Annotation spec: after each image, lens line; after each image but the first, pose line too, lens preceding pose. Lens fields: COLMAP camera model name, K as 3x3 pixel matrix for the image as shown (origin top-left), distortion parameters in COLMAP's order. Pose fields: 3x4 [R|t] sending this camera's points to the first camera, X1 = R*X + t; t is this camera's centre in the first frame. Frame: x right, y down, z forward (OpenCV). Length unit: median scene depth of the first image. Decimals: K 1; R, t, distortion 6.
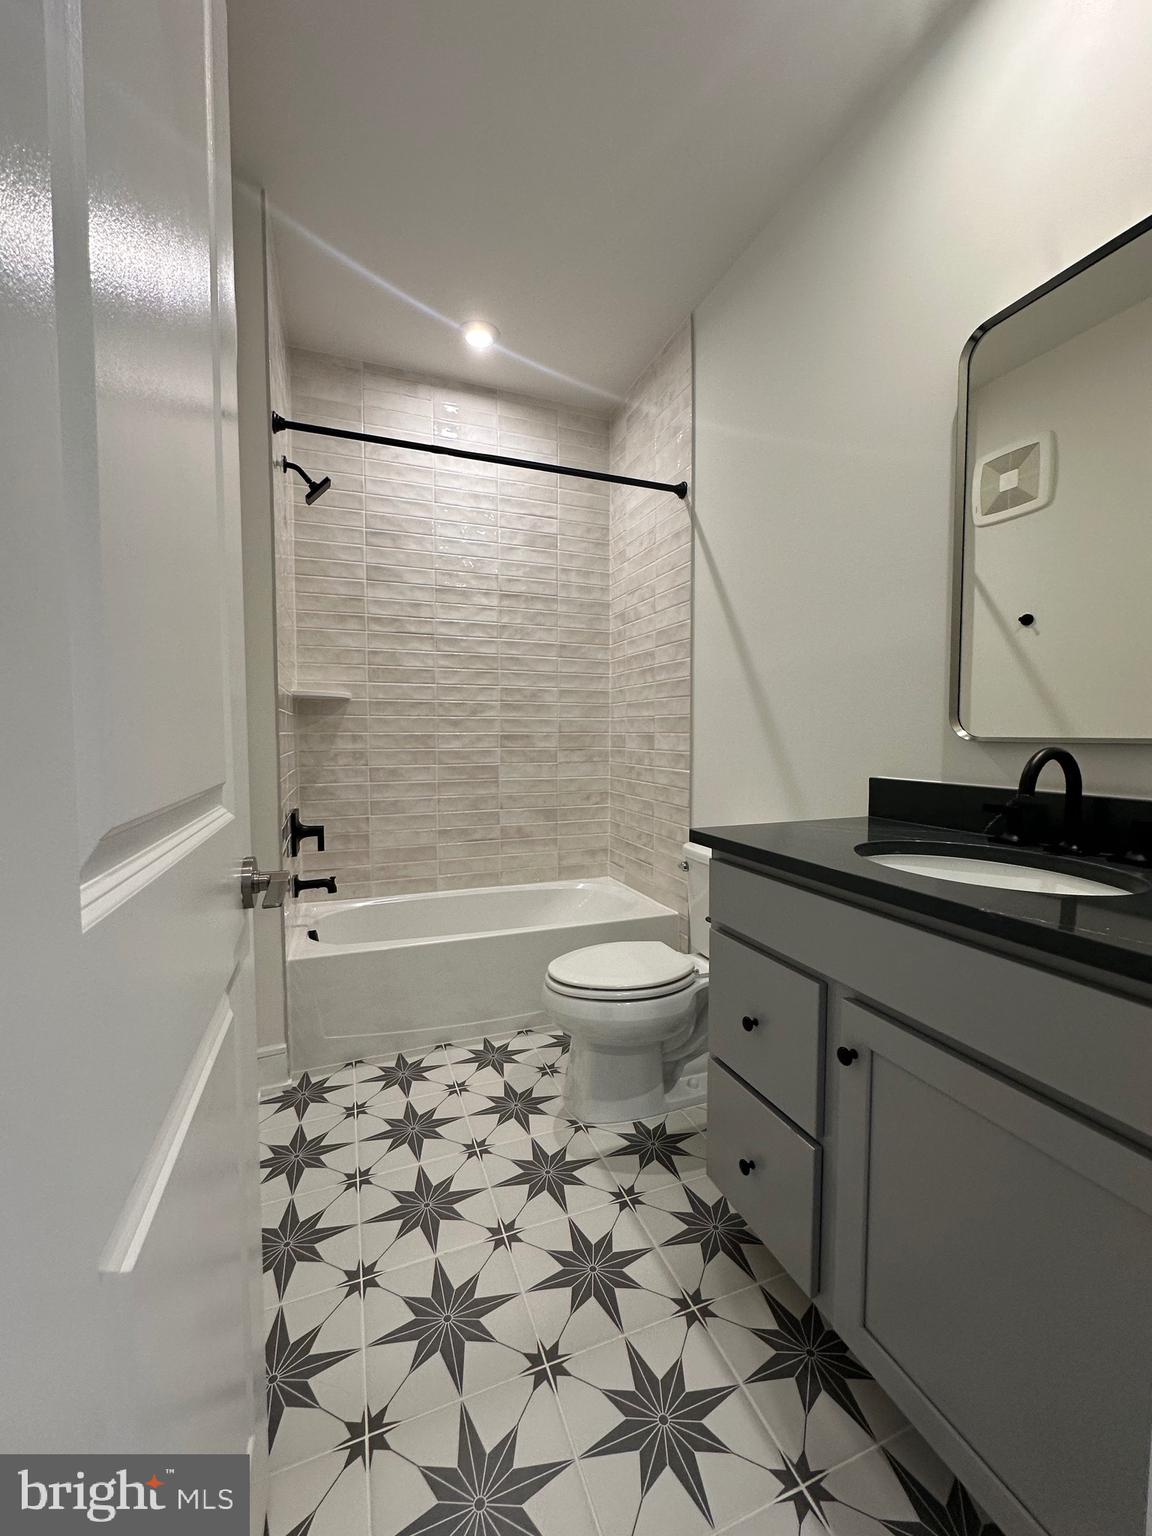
lens RADIAL K [[613.4, 0, 580.2], [0, 613.4, 769.2], [0, 0, 1]] dist [-0.003369, 0.000845]
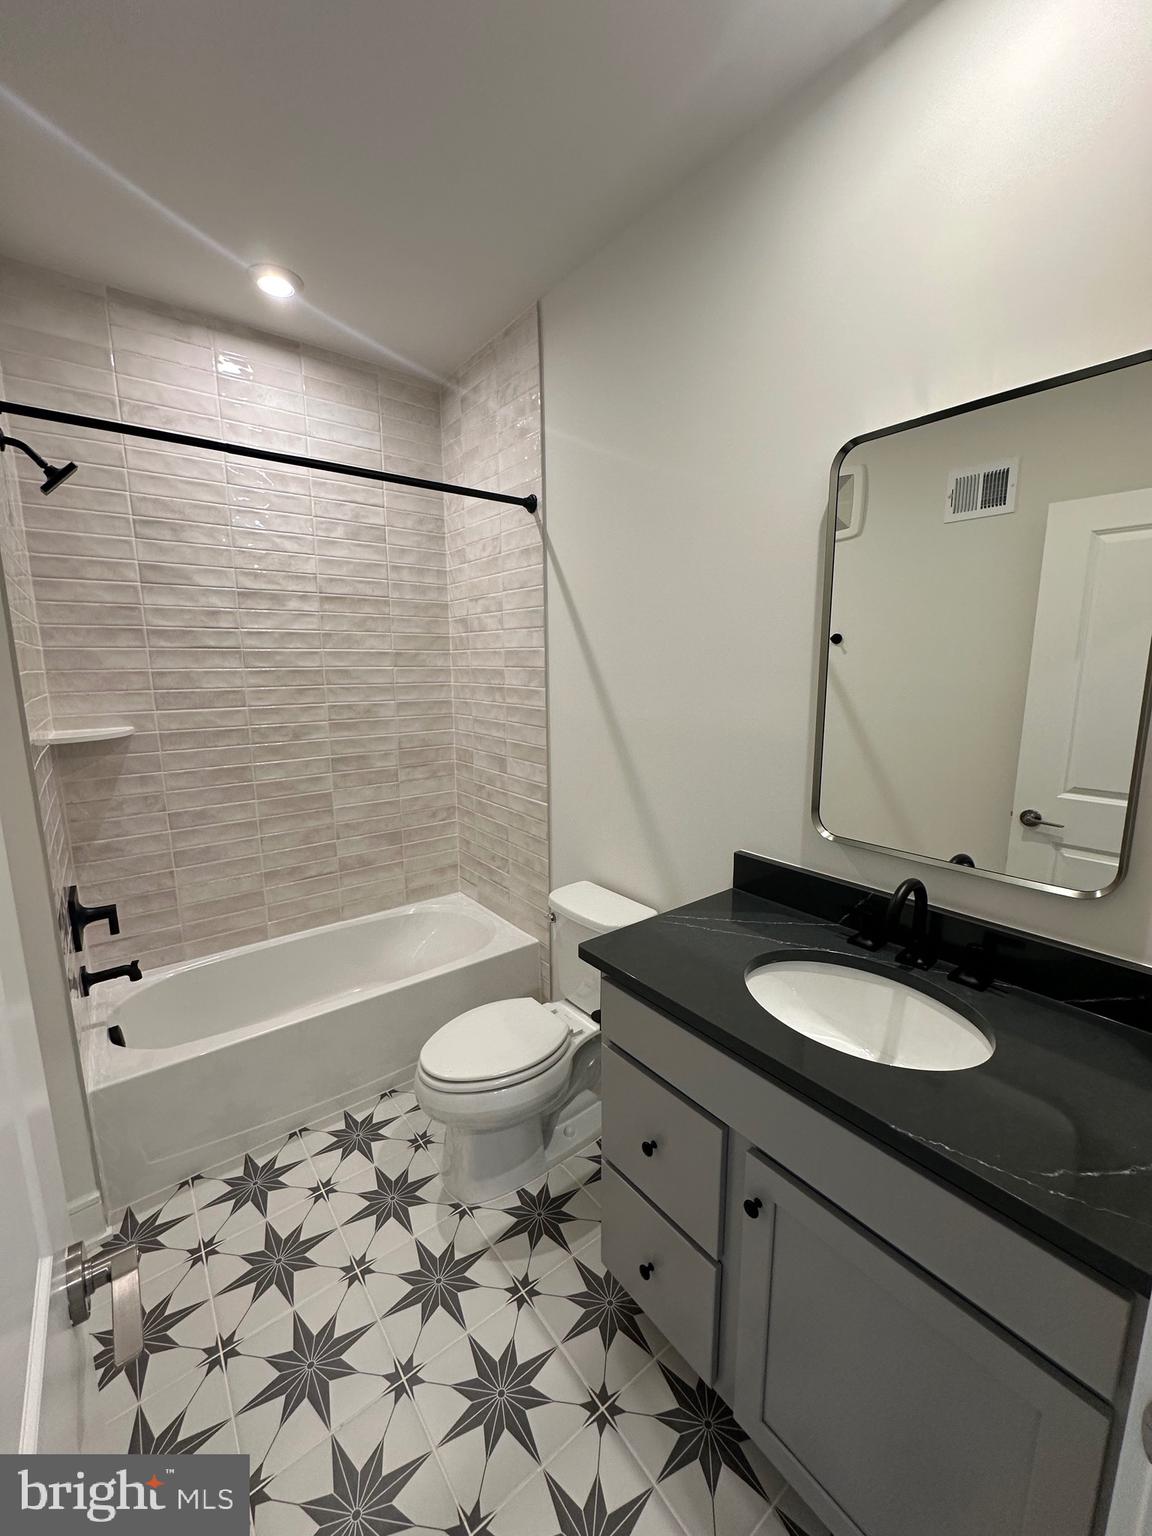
lens RADIAL K [[613.4, 0, 579.4], [0, 613.4, 766.1], [0, 0, 1]] dist [-0.003369, 0.000845]
pose [[0.957690, -0.052861, 0.282905, -0.046290], [0.020130, 0.992884, 0.117376, -0.173102], [-0.287097, -0.106715, 0.951939, 0.063218]]
